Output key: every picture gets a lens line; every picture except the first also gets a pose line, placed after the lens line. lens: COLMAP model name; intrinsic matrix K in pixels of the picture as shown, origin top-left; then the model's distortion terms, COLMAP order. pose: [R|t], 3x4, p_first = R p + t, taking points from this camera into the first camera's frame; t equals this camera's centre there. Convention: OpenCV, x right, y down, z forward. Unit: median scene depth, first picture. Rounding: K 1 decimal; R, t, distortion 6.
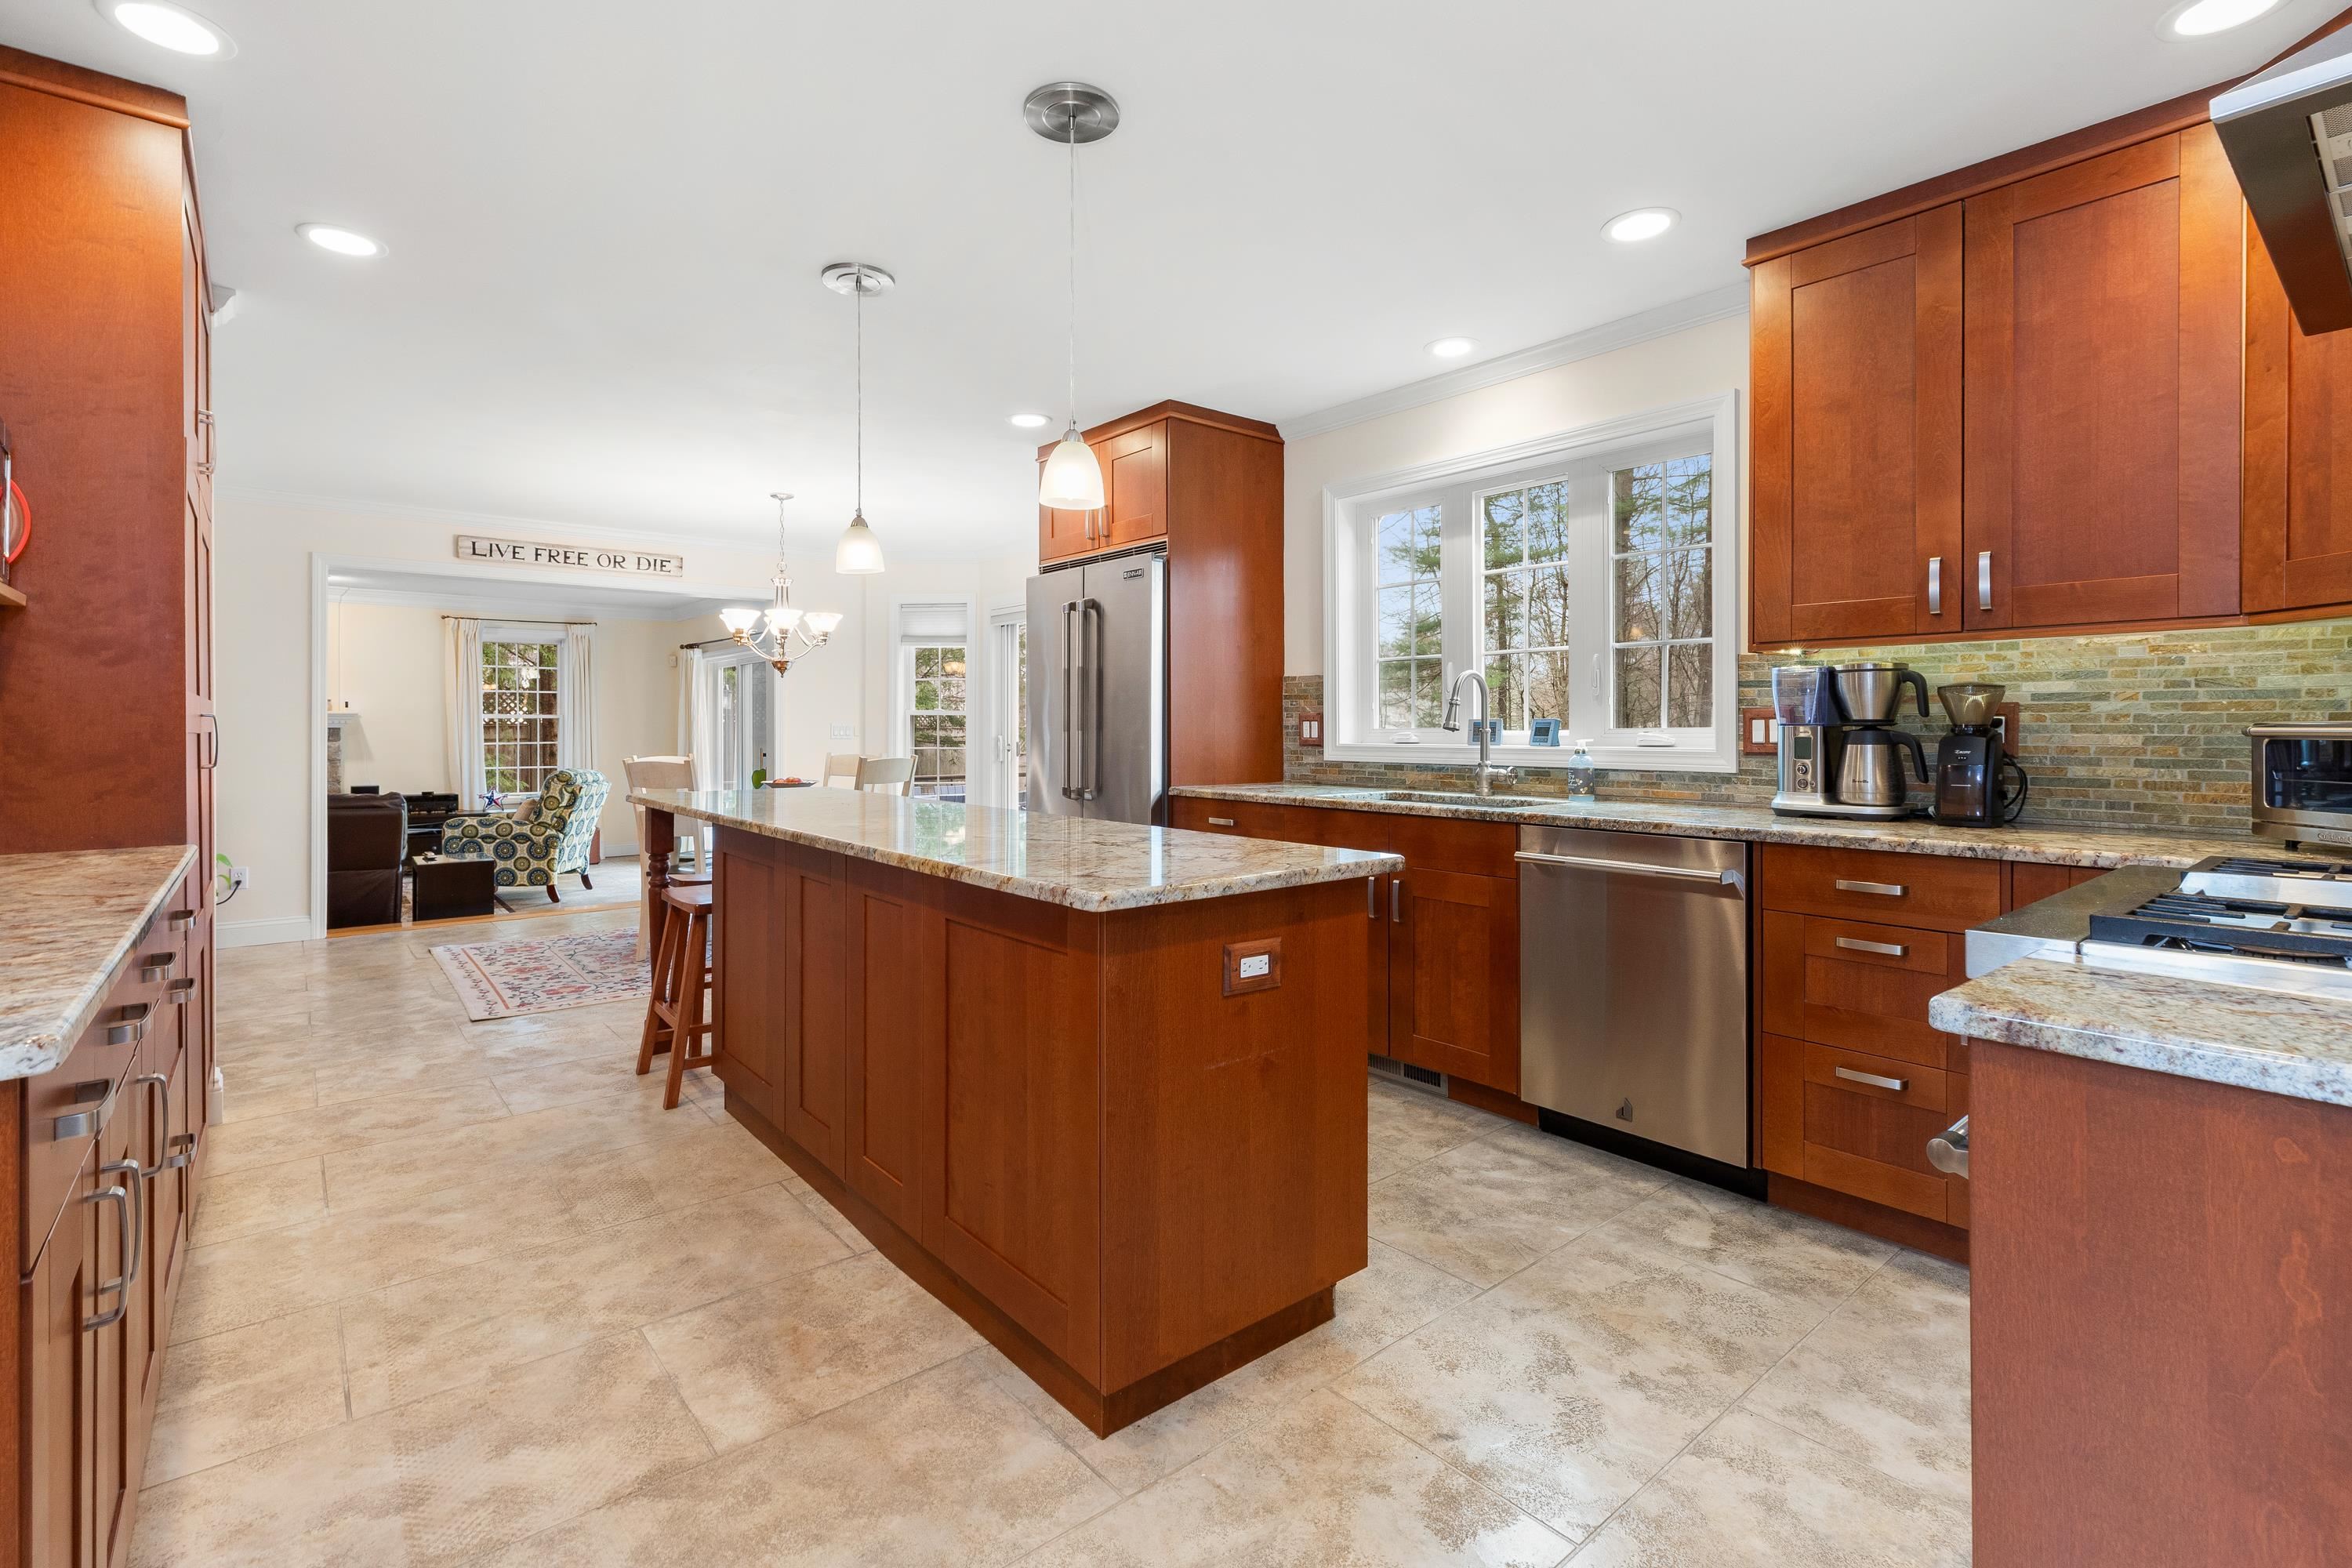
lens RADIAL K [[1074.7, 0, 1176.7], [0, 1074.7, 736.7], [0, 0, 1]] dist [0.002872, 0.000212]
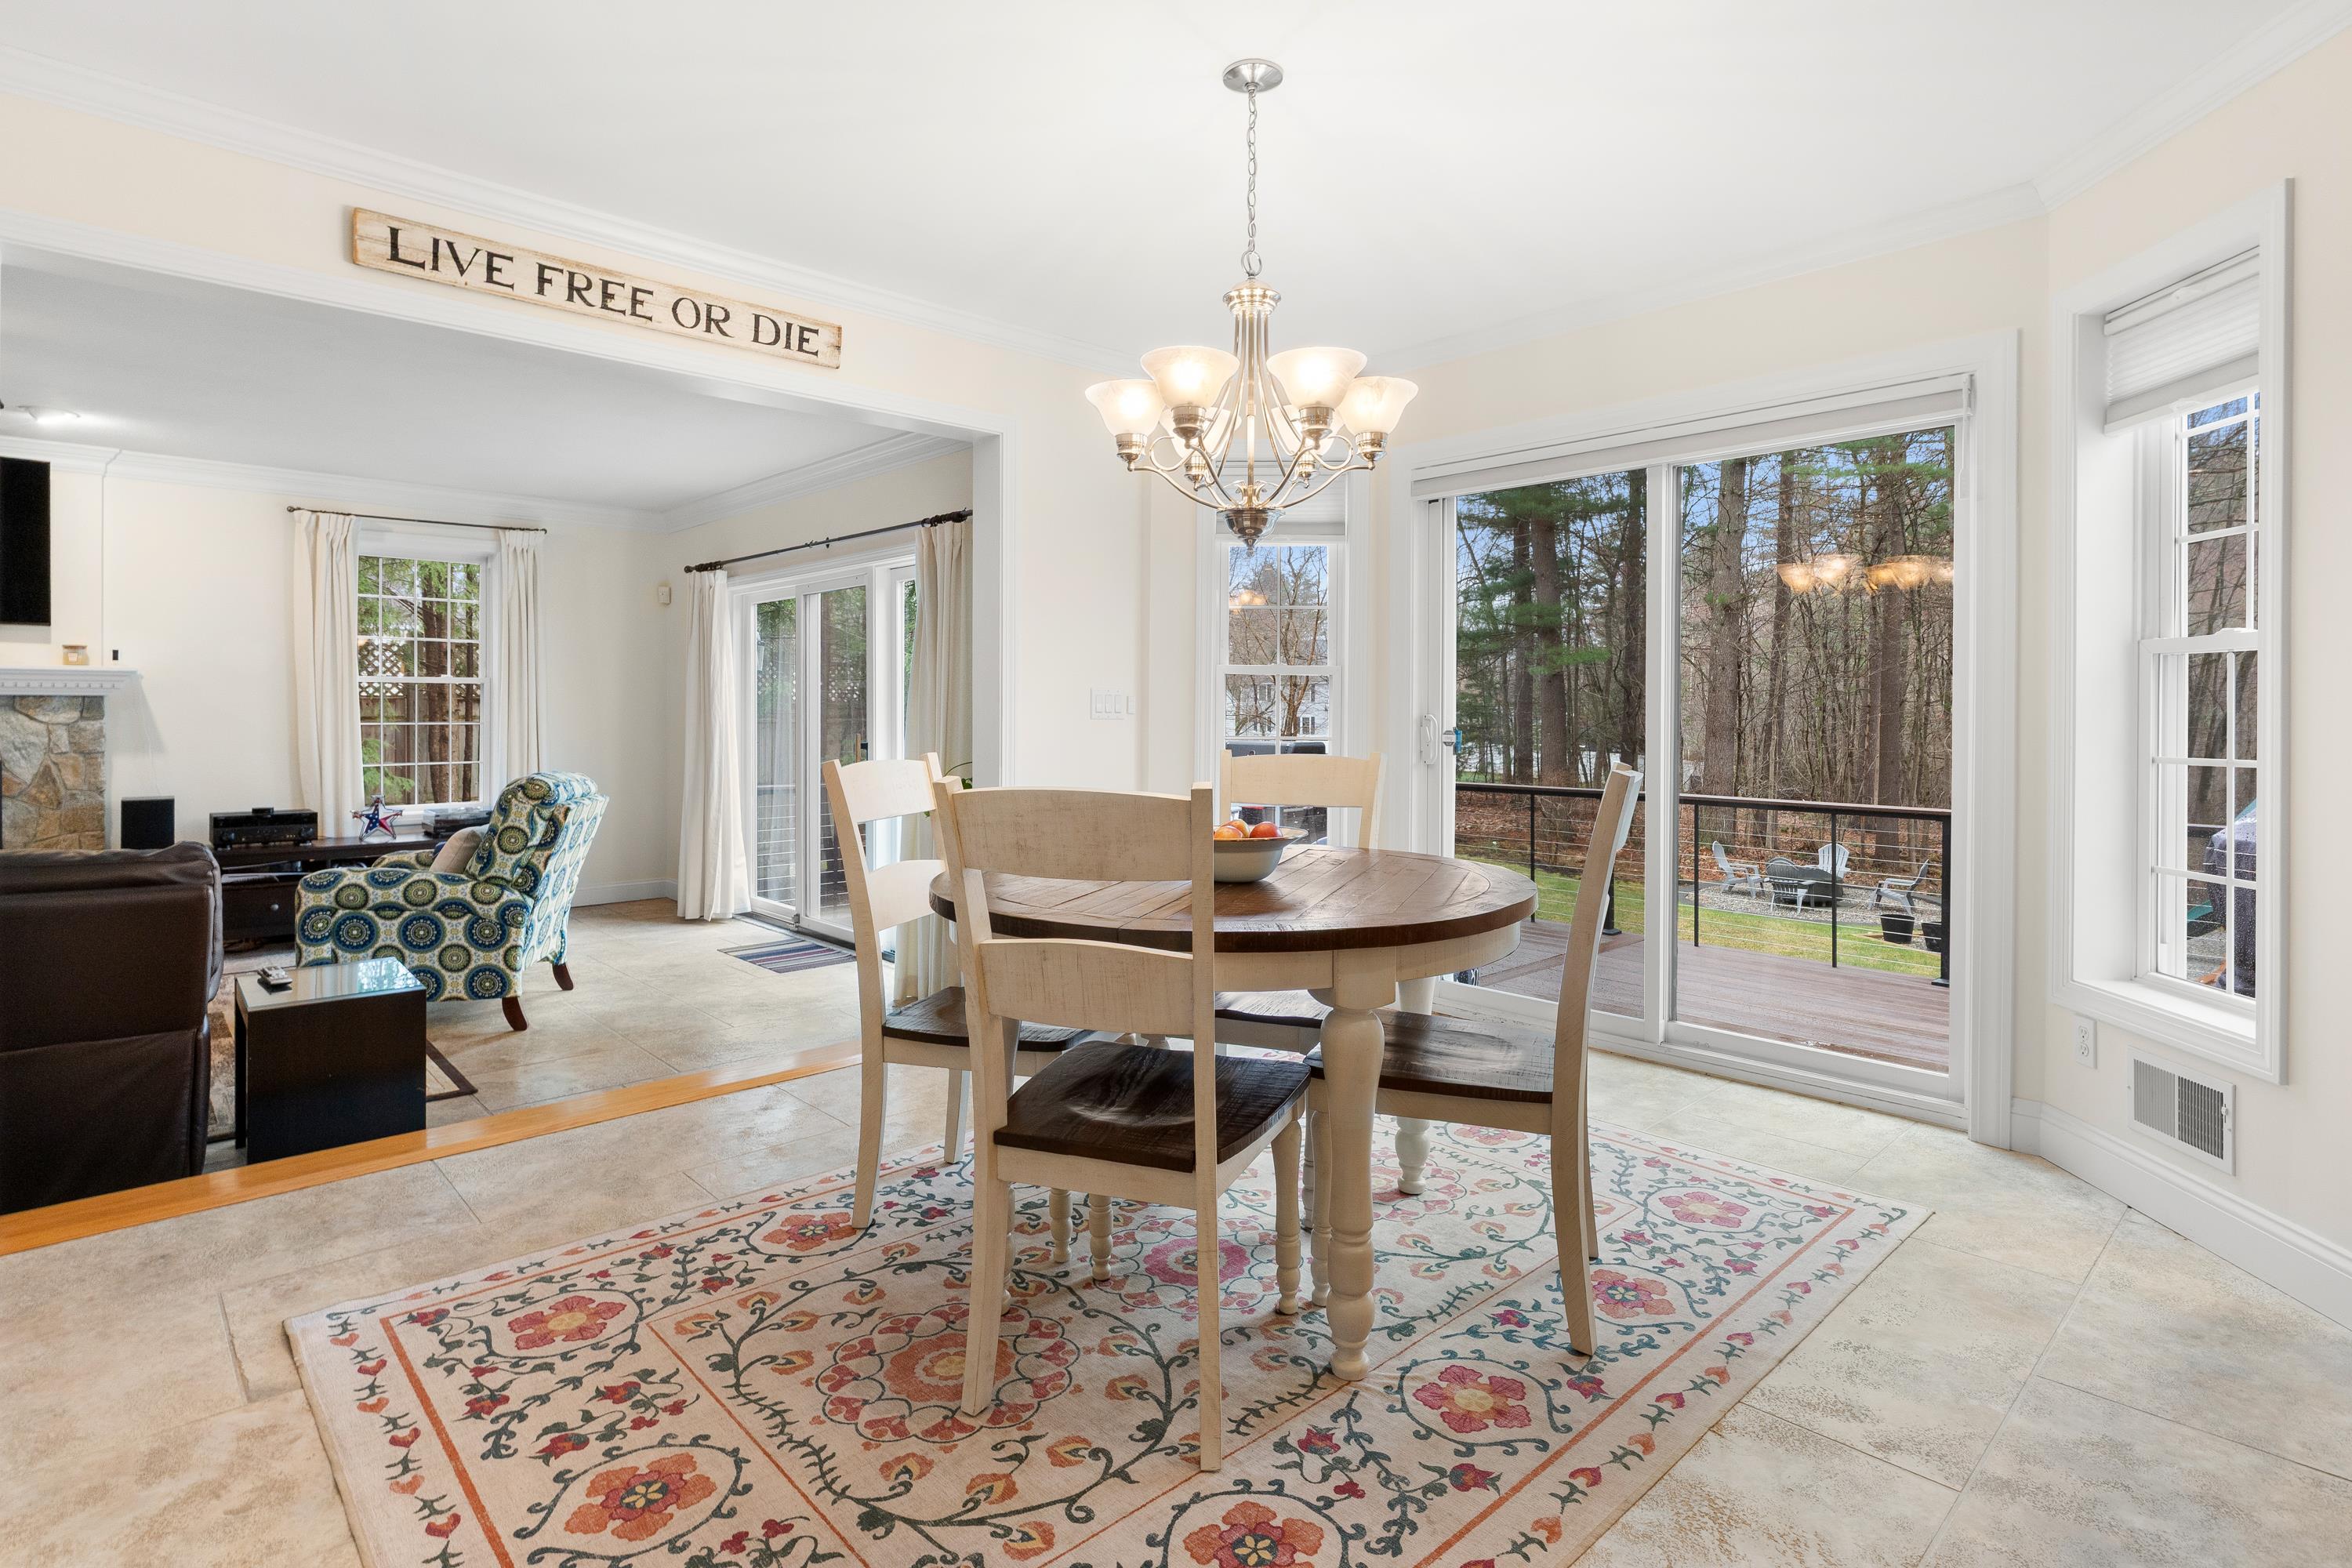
lens RADIAL K [[1170.5, 0, 1174.8], [0, 1170.5, 722.9], [0, 0, 1]] dist [-0.003102, -0.000915]
pose [[0.998198, 0.004425, 0.059838, -0.517861], [-0.004647, 0.999983, 0.003572, 0.002634], [-0.059821, -0.003844, 0.998202, 0.729957]]
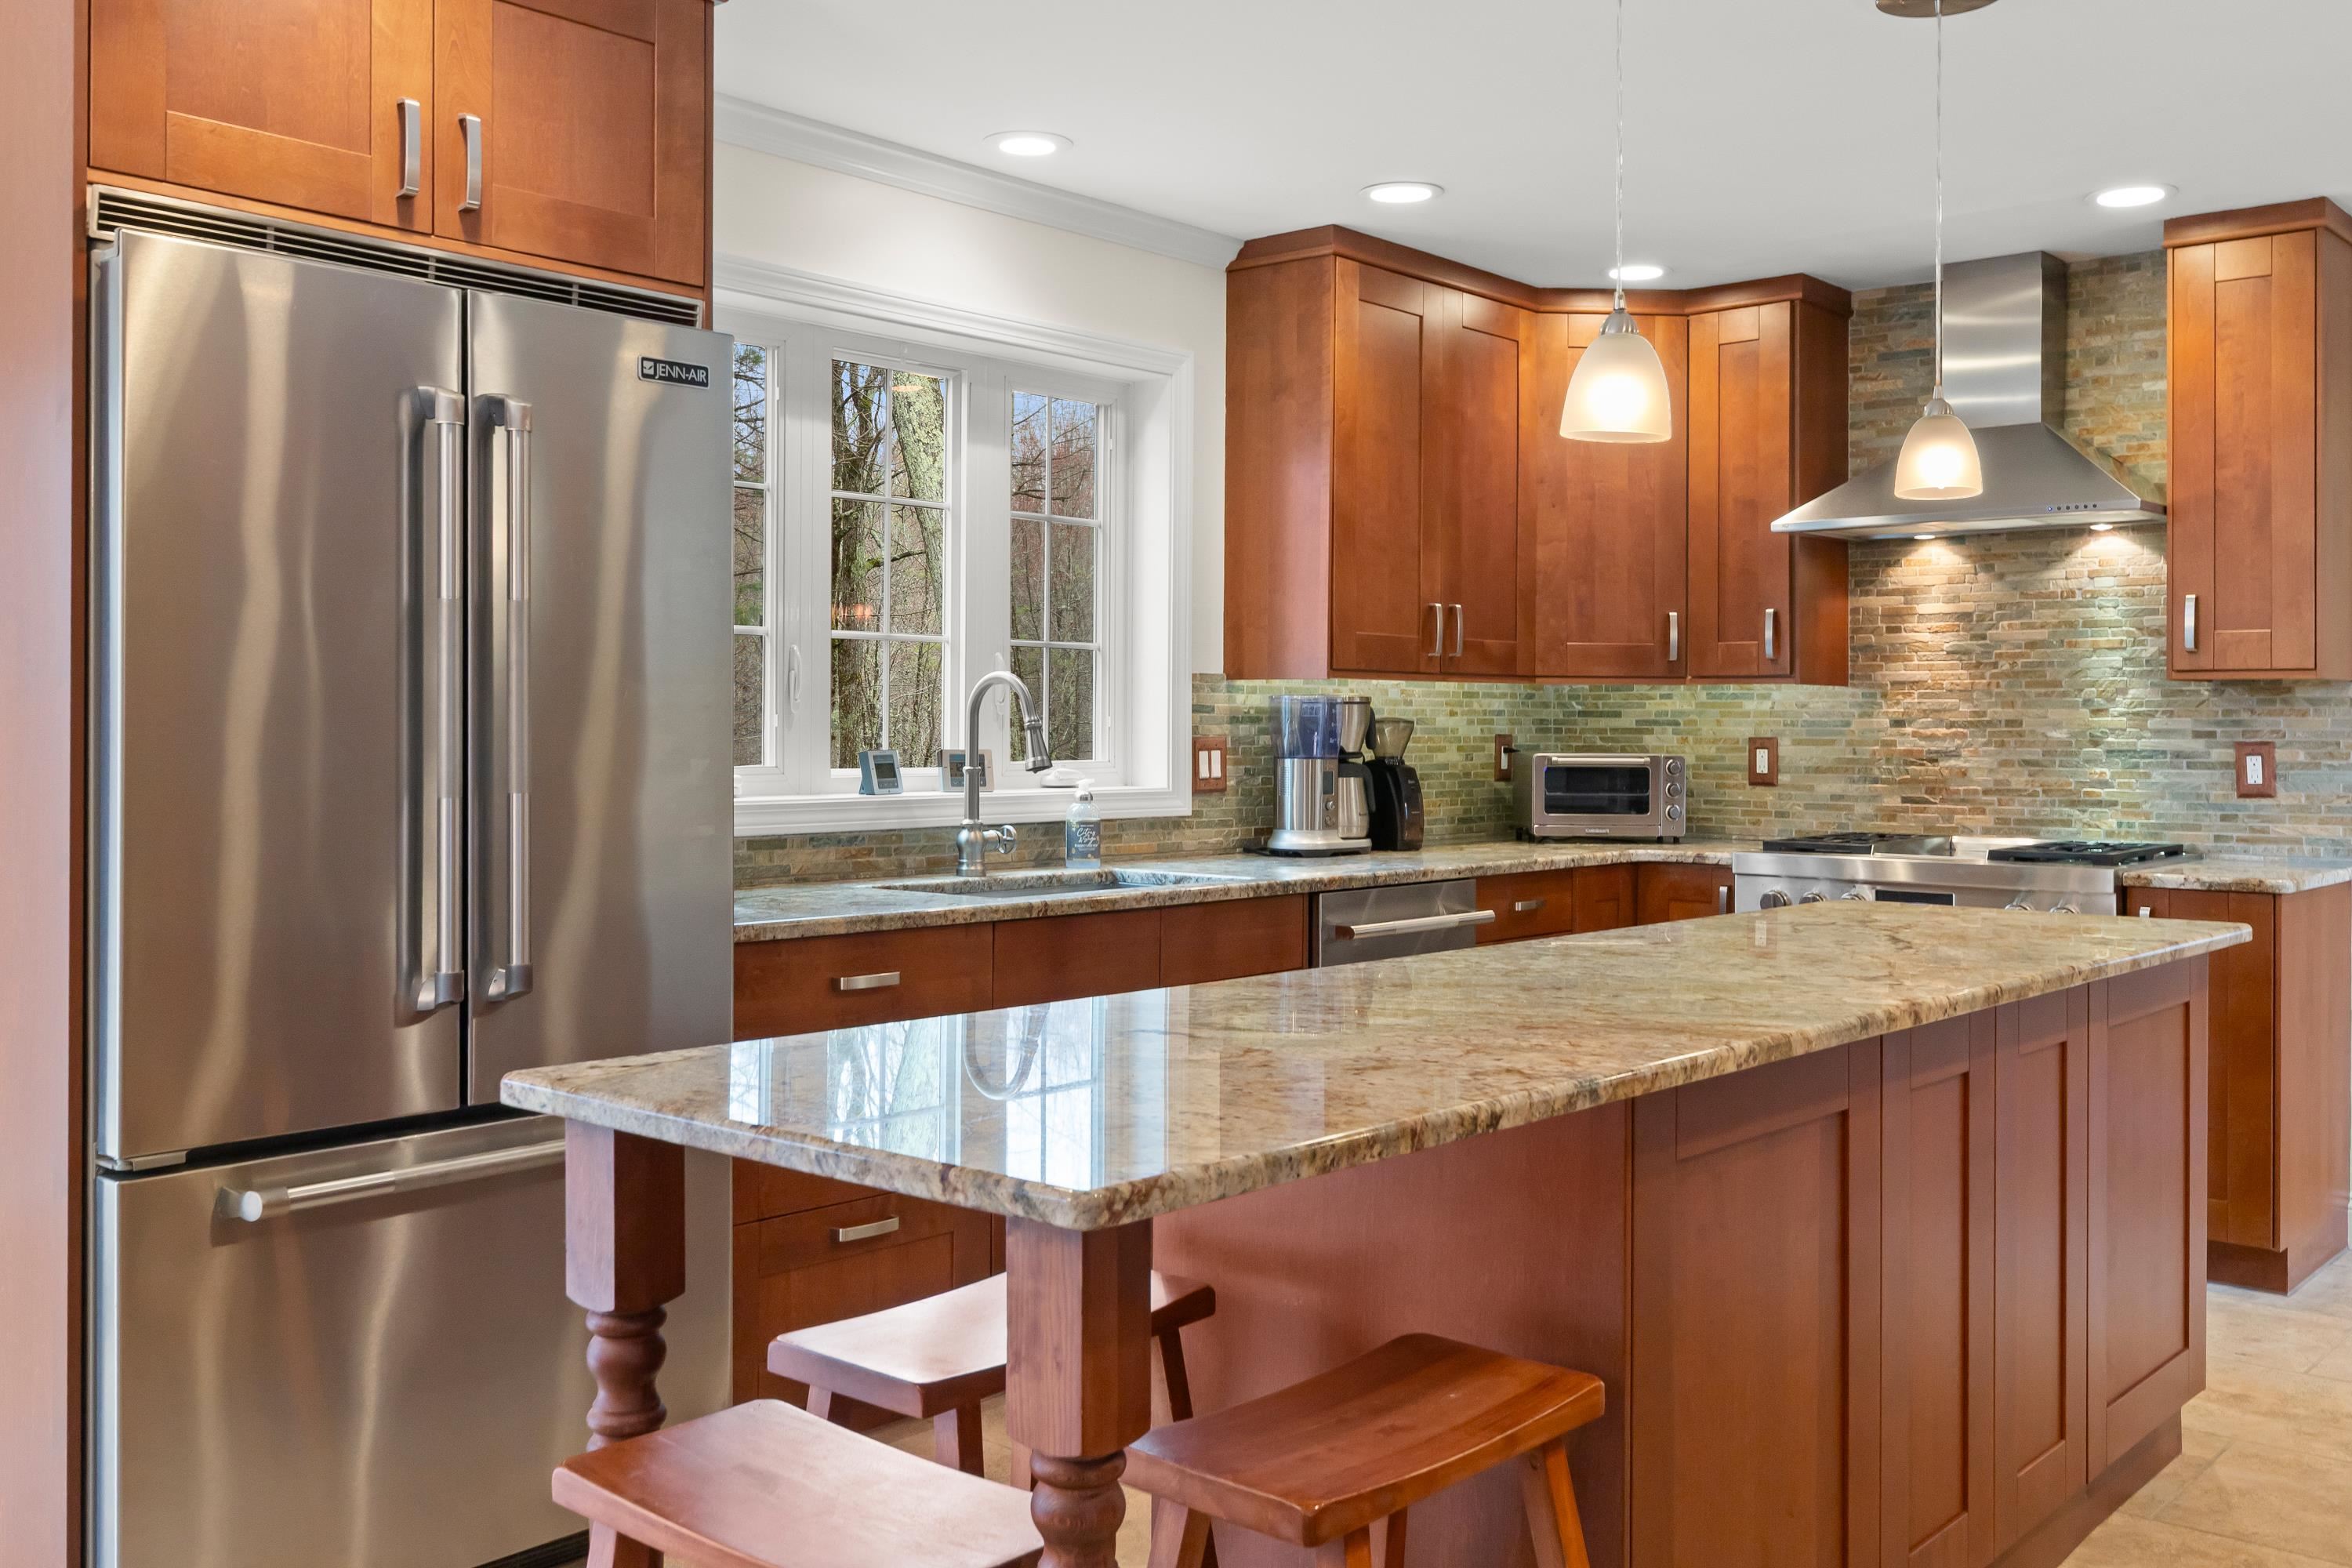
lens RADIAL K [[2103.8, 0, 1183.1], [0, 2103.8, 724.2], [0, 0, 1]] dist [0.000402, 0.008746]
pose [[-0.163927, 0.001971, 0.986470, -0.719415], [0.005119, 0.999986, -0.001147, -0.023220], [-0.986459, 0.004862, -0.163935, 0.850026]]
